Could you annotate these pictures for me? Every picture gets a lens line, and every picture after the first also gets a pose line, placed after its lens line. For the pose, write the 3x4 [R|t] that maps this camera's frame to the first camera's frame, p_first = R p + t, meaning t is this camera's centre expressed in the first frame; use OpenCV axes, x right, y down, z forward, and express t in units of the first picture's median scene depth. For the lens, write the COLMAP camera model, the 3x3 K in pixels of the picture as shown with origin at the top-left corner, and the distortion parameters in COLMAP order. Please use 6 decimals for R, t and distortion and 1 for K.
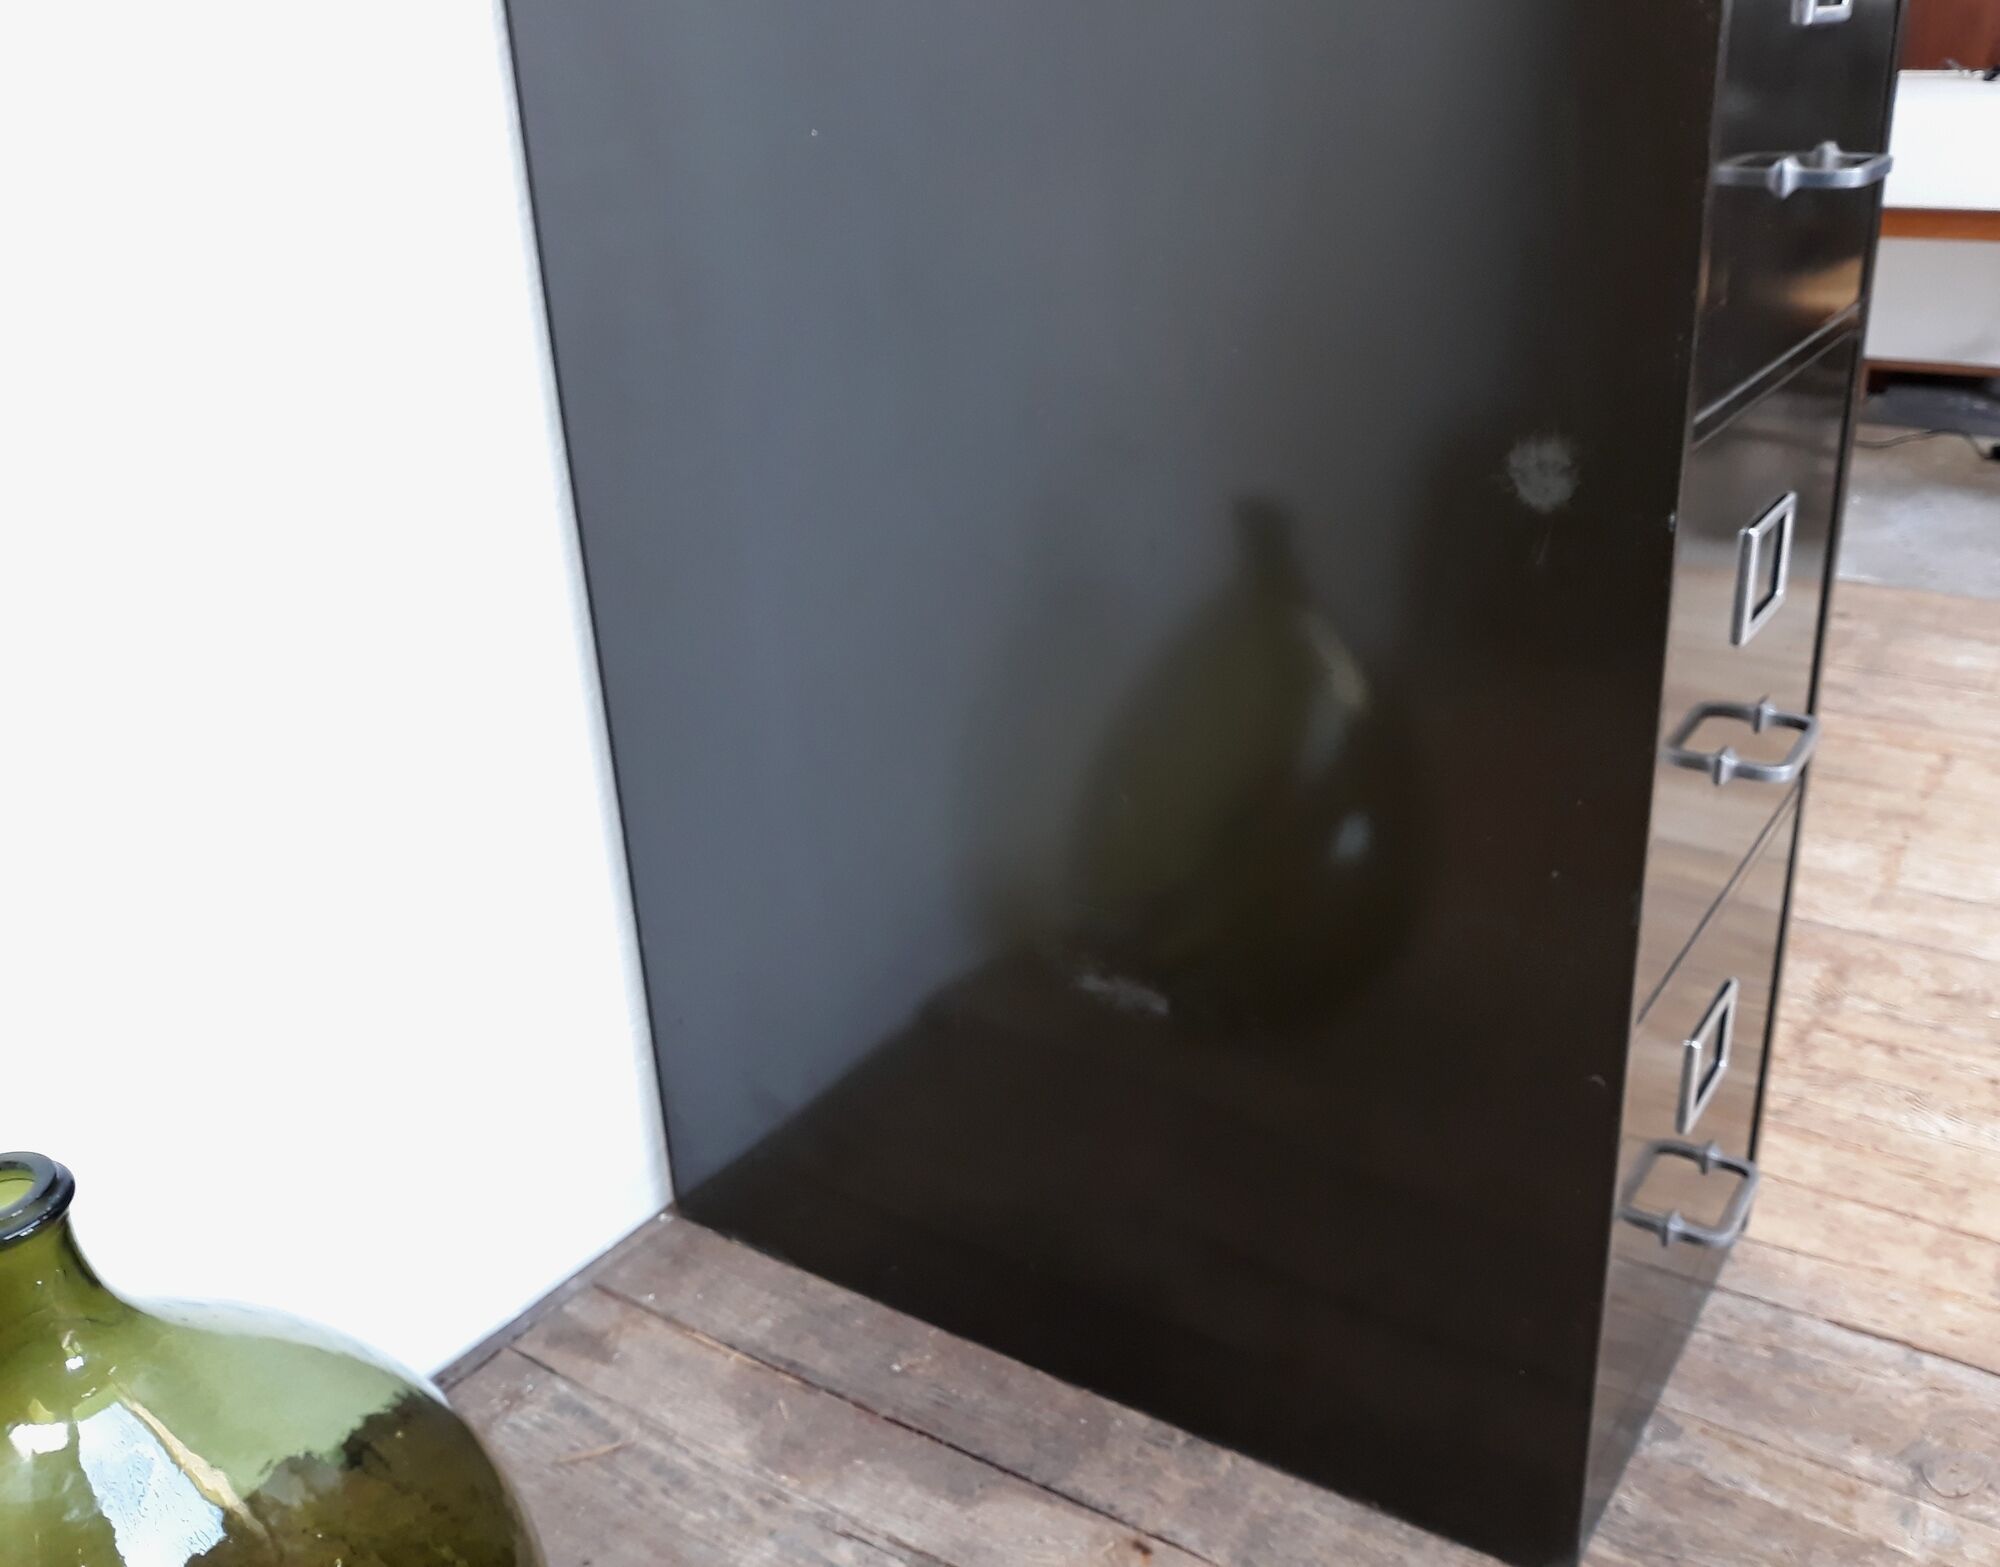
lens RADIAL K [[1820.9, 0, 1000.0], [0, 1820.9, 783.5], [0, 0, 1]] dist [0.003703, -0.000100]
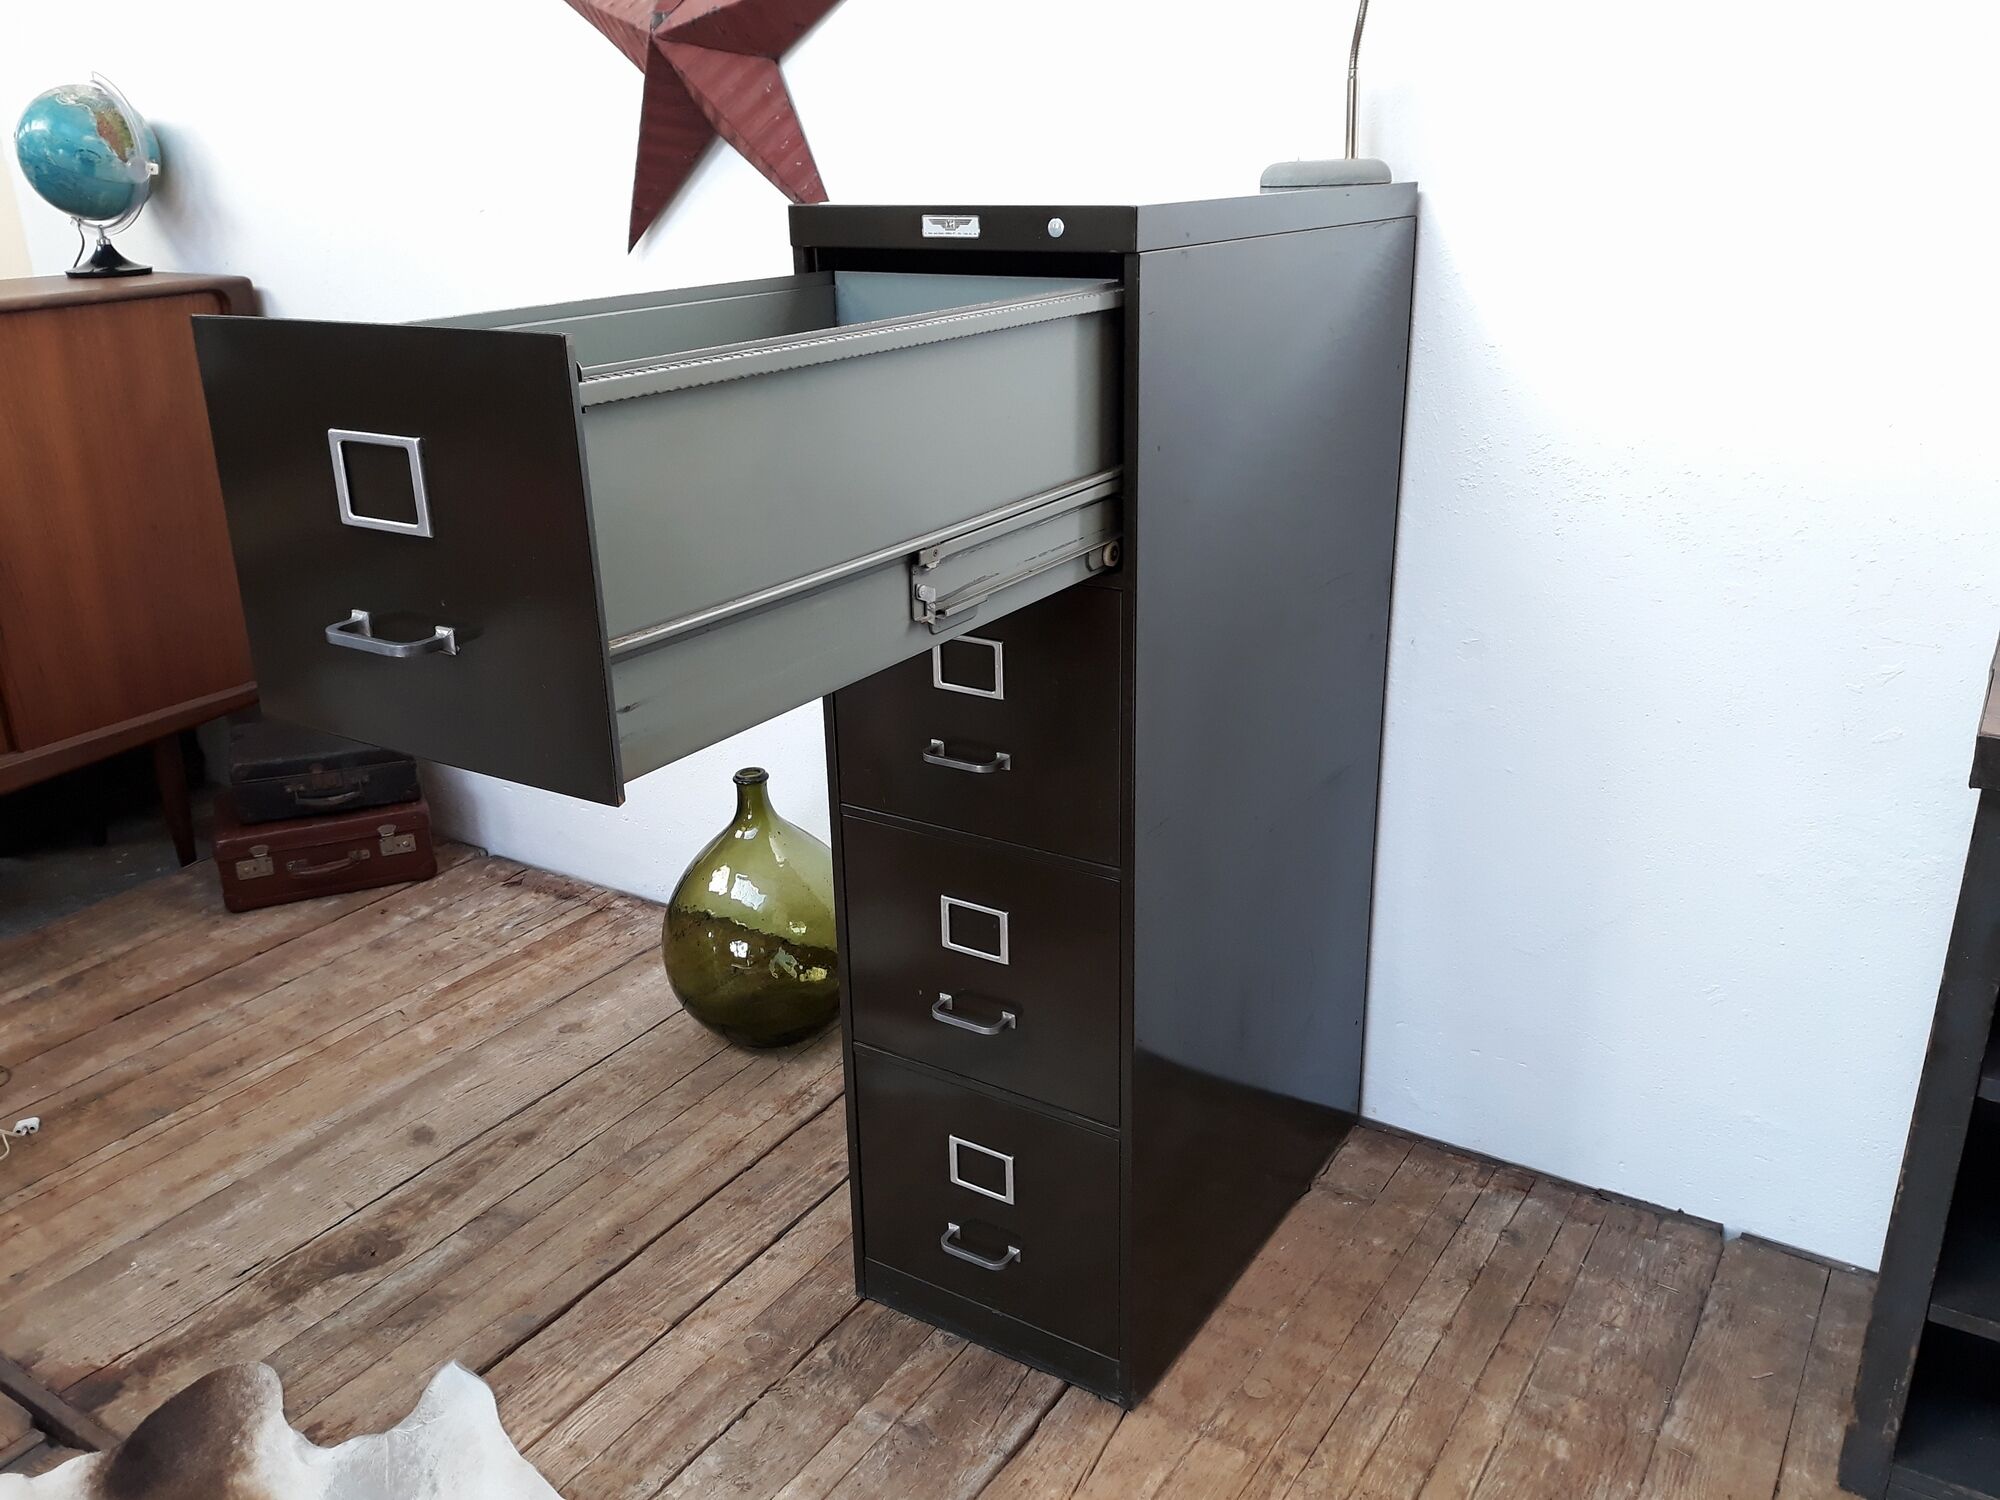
lens RADIAL K [[1673.0, 0, 1001.0], [0, 1673.0, 743.3], [0, 0, 1]] dist [0.012383, -0.069945]
pose [[0.023372, 0.384160, -0.922971, 1.008837], [-0.384437, 0.855688, 0.346420, -0.461698], [0.922855, 0.346728, 0.167685, 0.322084]]
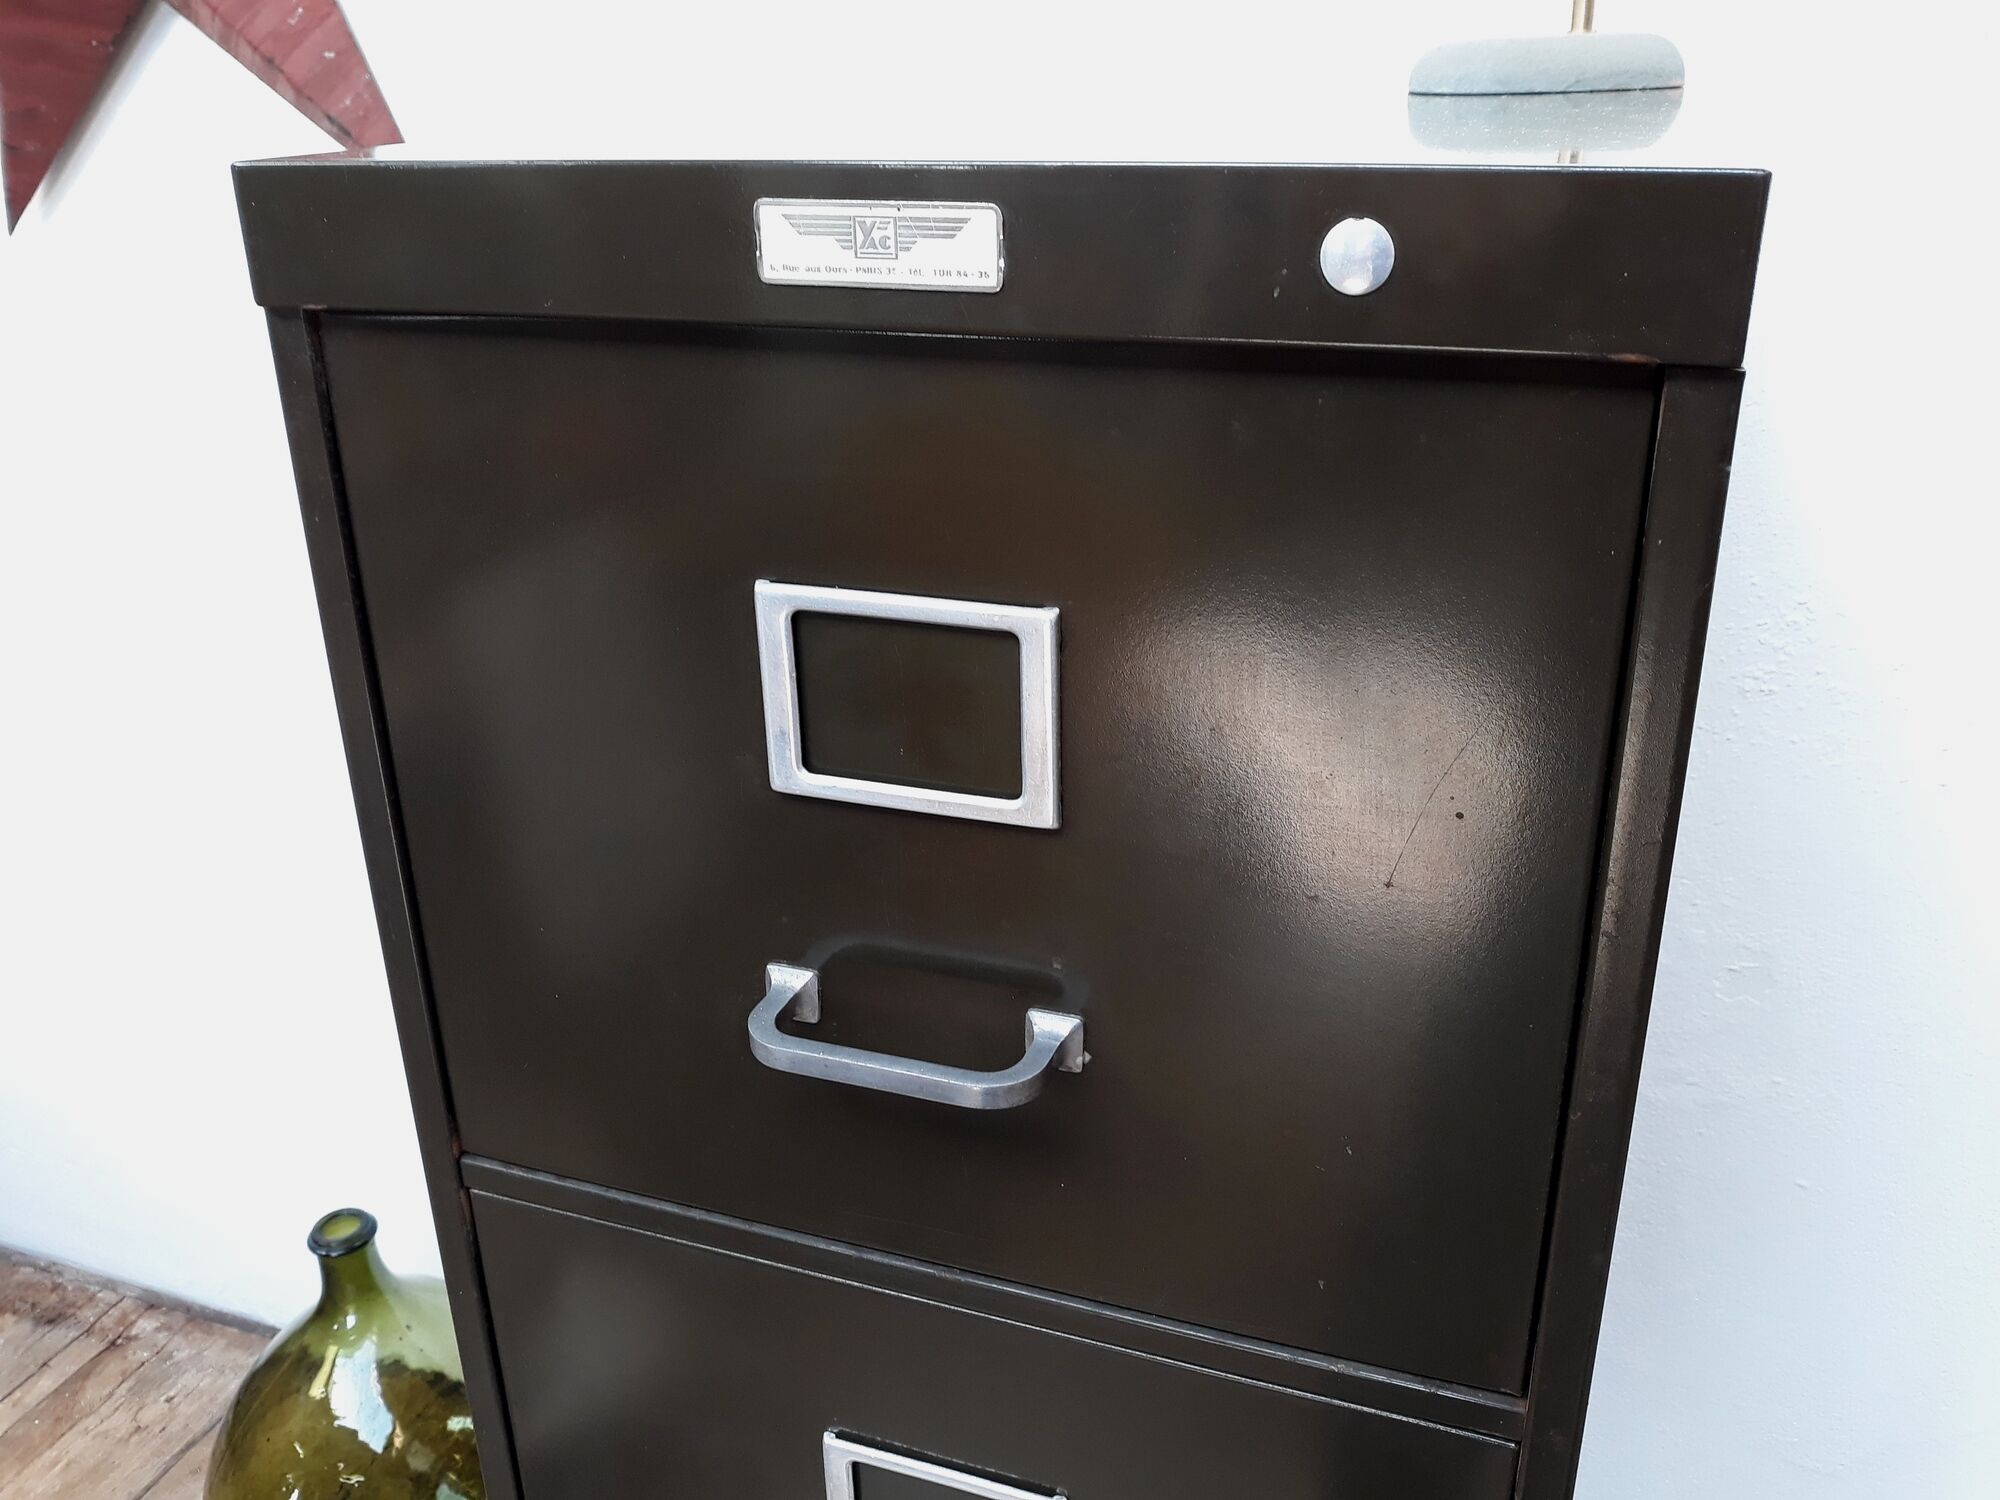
lens RADIAL K [[1676.2, 0, 1000.0], [0, 1676.2, 750.0], [0, 0, 1]] dist [-0.005662, 0.000700]
pose [[0.239123, 0.415119, -0.877779, 0.401209], [-0.383427, 0.870907, 0.307417, -0.403225], [0.892078, 0.263053, 0.367422, 0.303815]]
